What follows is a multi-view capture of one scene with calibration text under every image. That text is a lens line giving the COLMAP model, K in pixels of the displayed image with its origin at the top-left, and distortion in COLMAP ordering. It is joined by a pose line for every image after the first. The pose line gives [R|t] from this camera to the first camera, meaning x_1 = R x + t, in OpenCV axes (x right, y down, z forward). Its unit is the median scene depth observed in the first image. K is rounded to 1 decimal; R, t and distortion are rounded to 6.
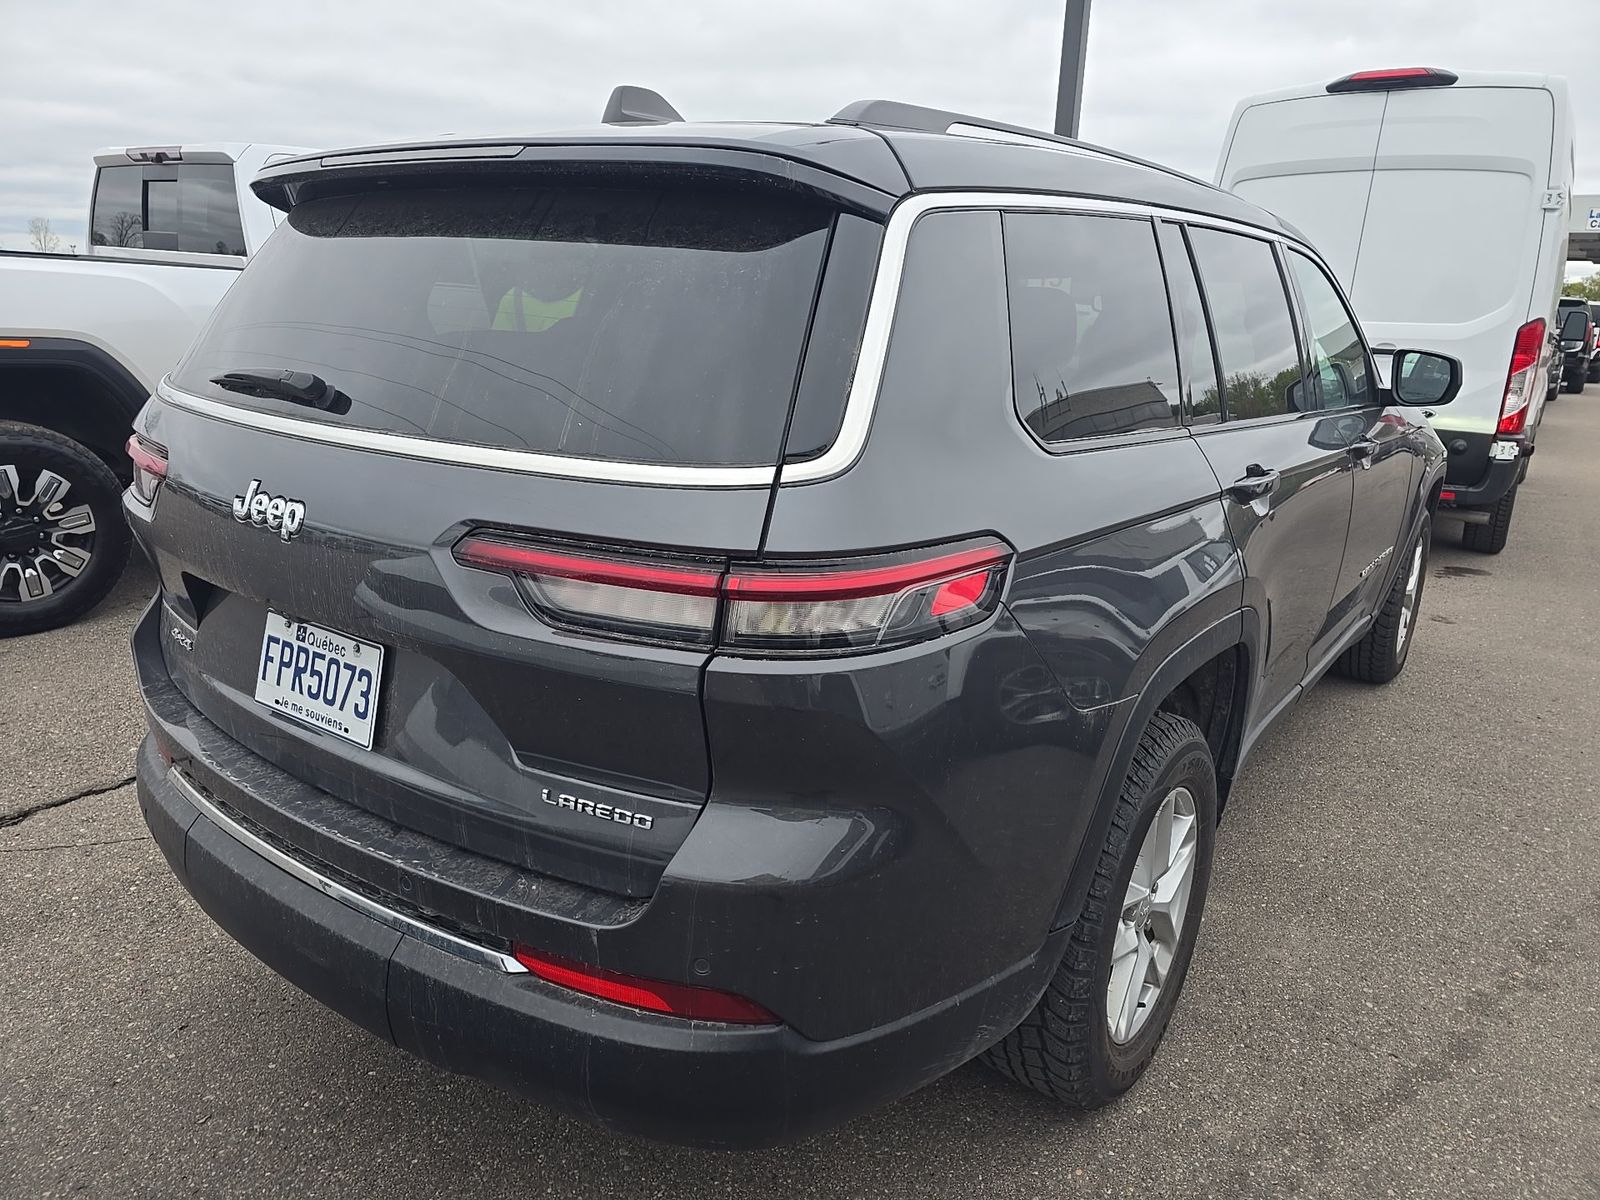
lens RADIAL K [[1057.6, 0, 800.0], [0, 1057.6, 600.0], [0, 0, 1]] dist [0.042166, -0.035891]
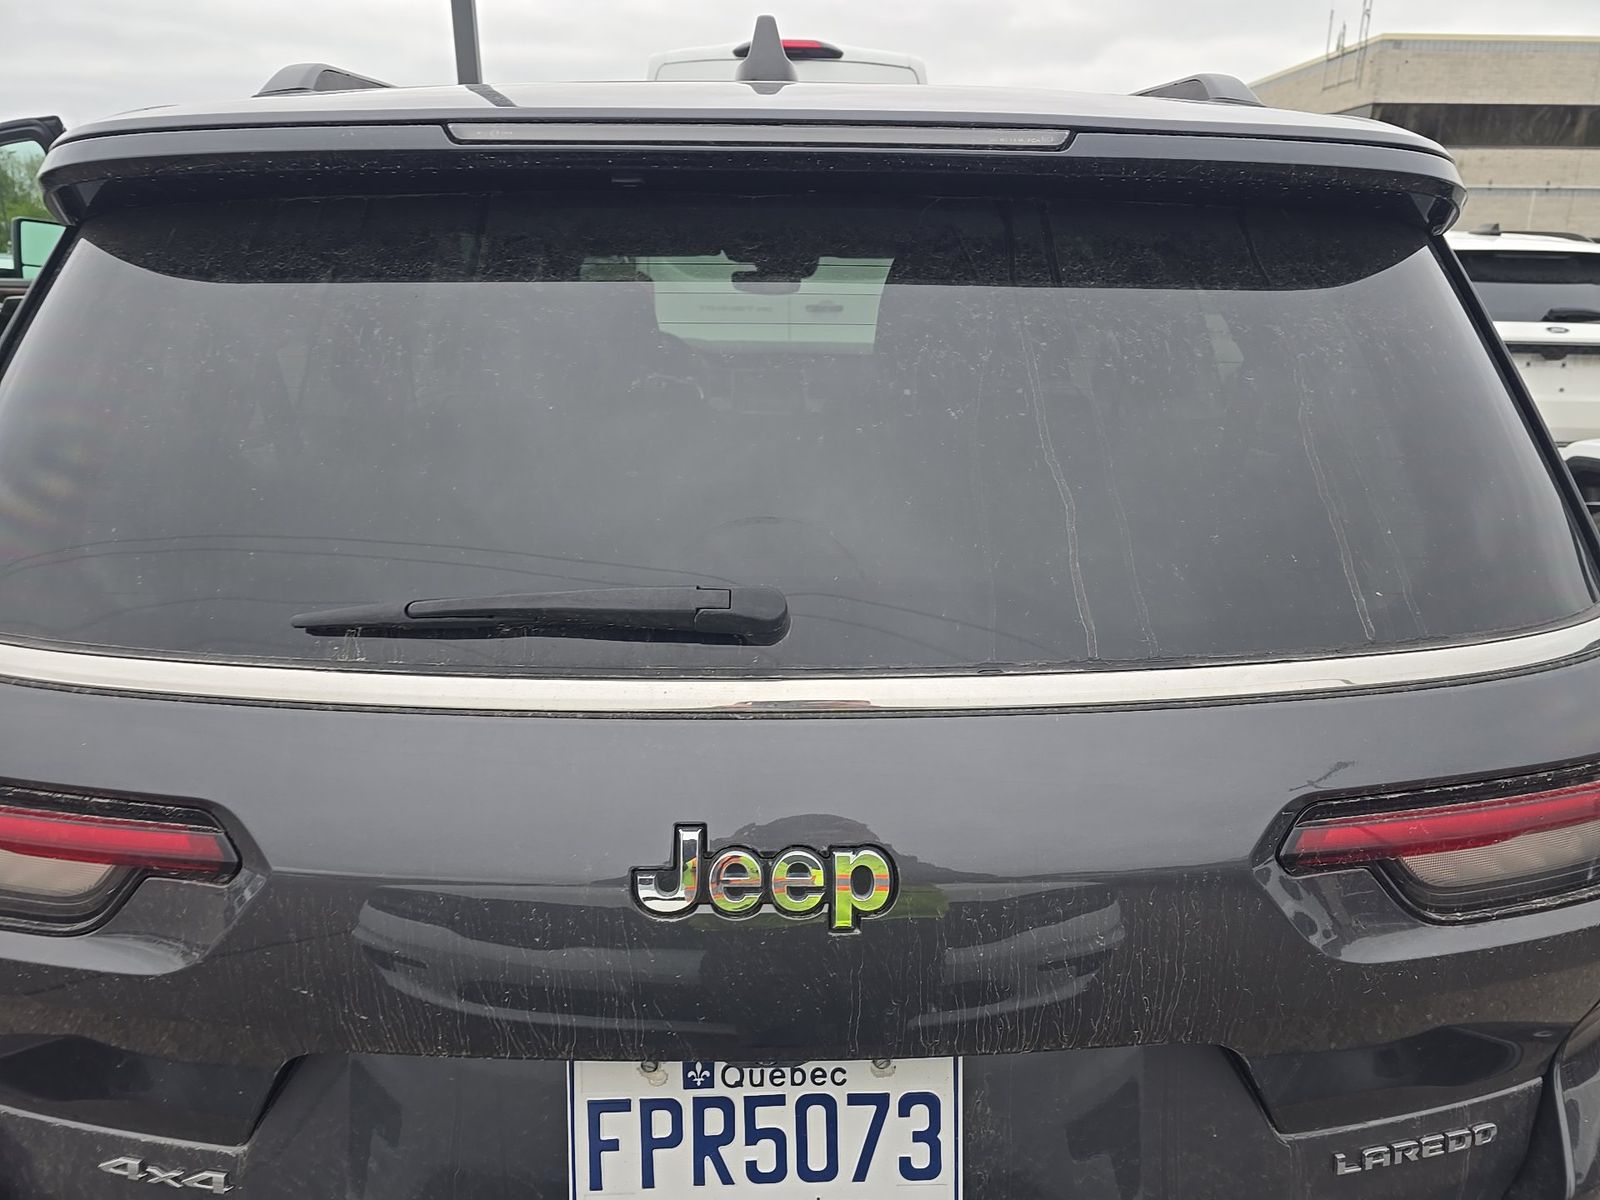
lens RADIAL K [[1057.6, 0, 800.0], [0, 1057.6, 600.0], [0, 0, 1]] dist [0.042166, -0.035891]
pose [[0.795089, -0.213270, 0.567758, -0.680797], [0.186762, 0.976739, 0.105356, -0.238960], [-0.577021, 0.022268, 0.816426, 0.556699]]
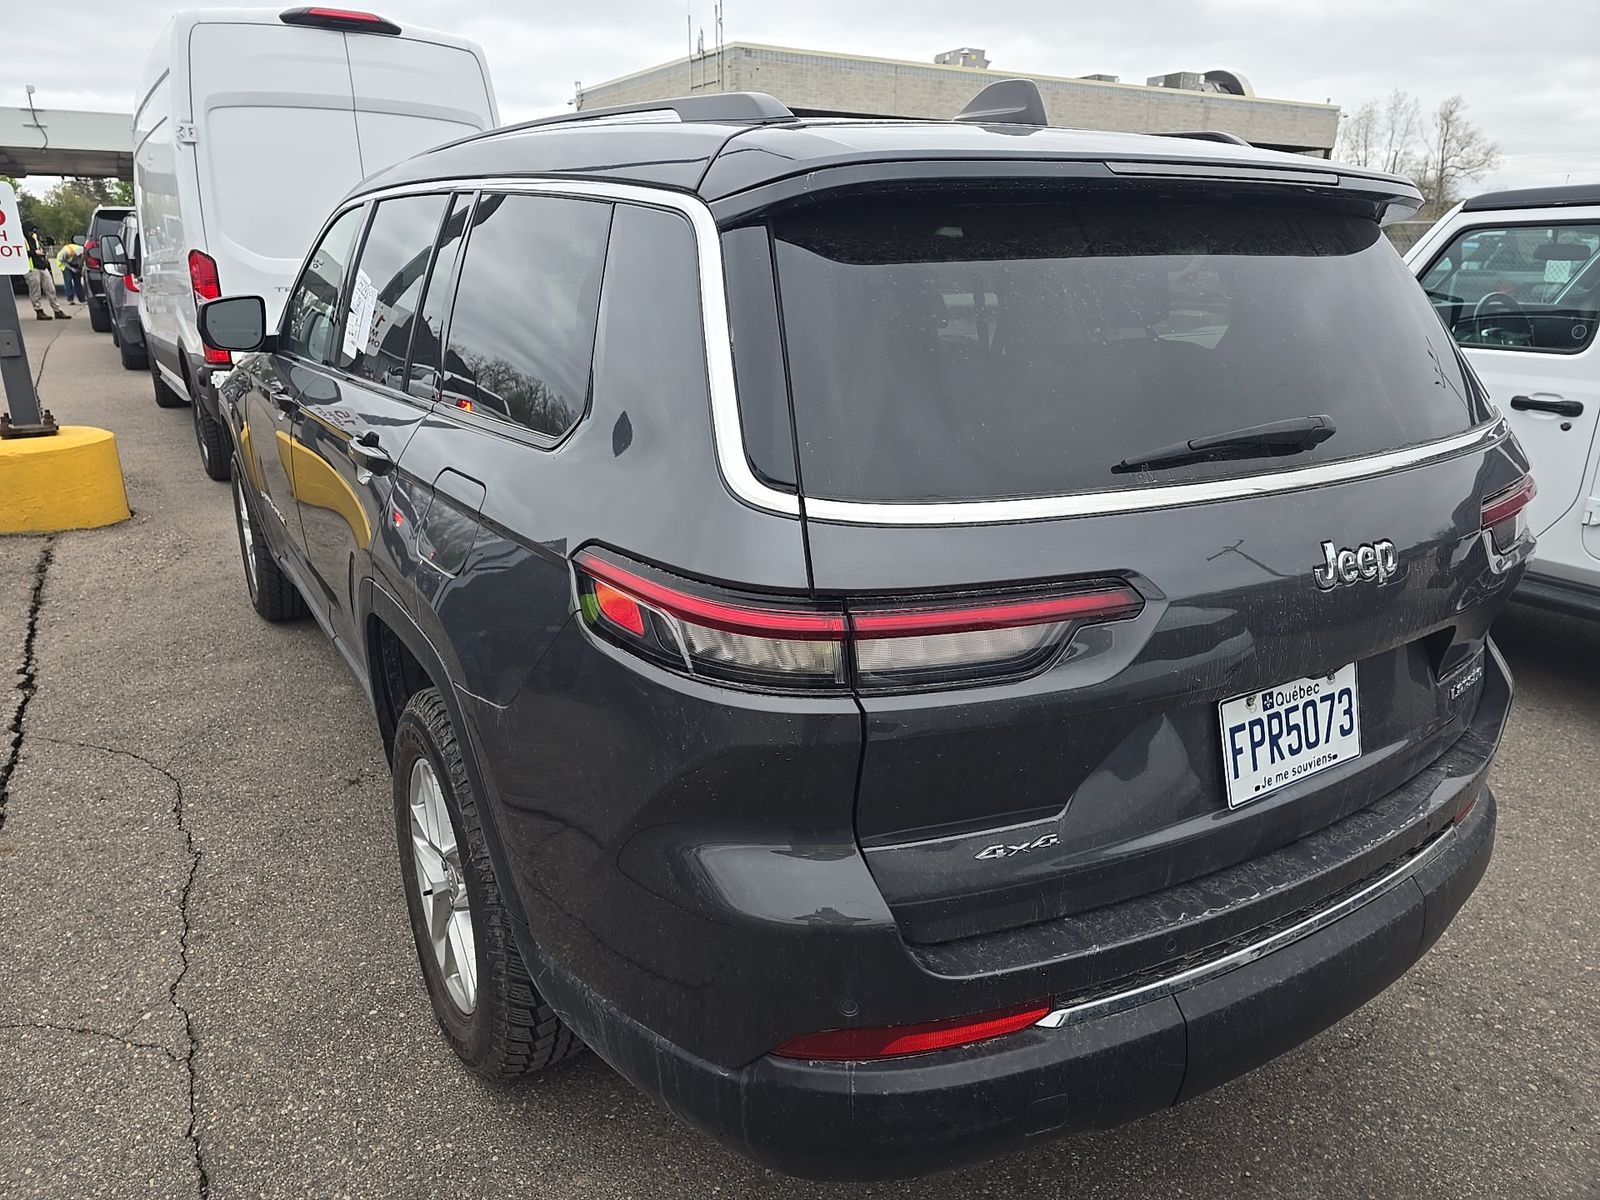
lens RADIAL K [[1057.6, 0, 800.0], [0, 1057.6, 600.0], [0, 0, 1]] dist [0.042166, -0.035891]
pose [[0.385400, -0.322010, 0.864741, -1.406537], [0.259703, 0.937106, 0.233212, -0.373446], [-0.885450, 0.134696, 0.444787, 0.950519]]
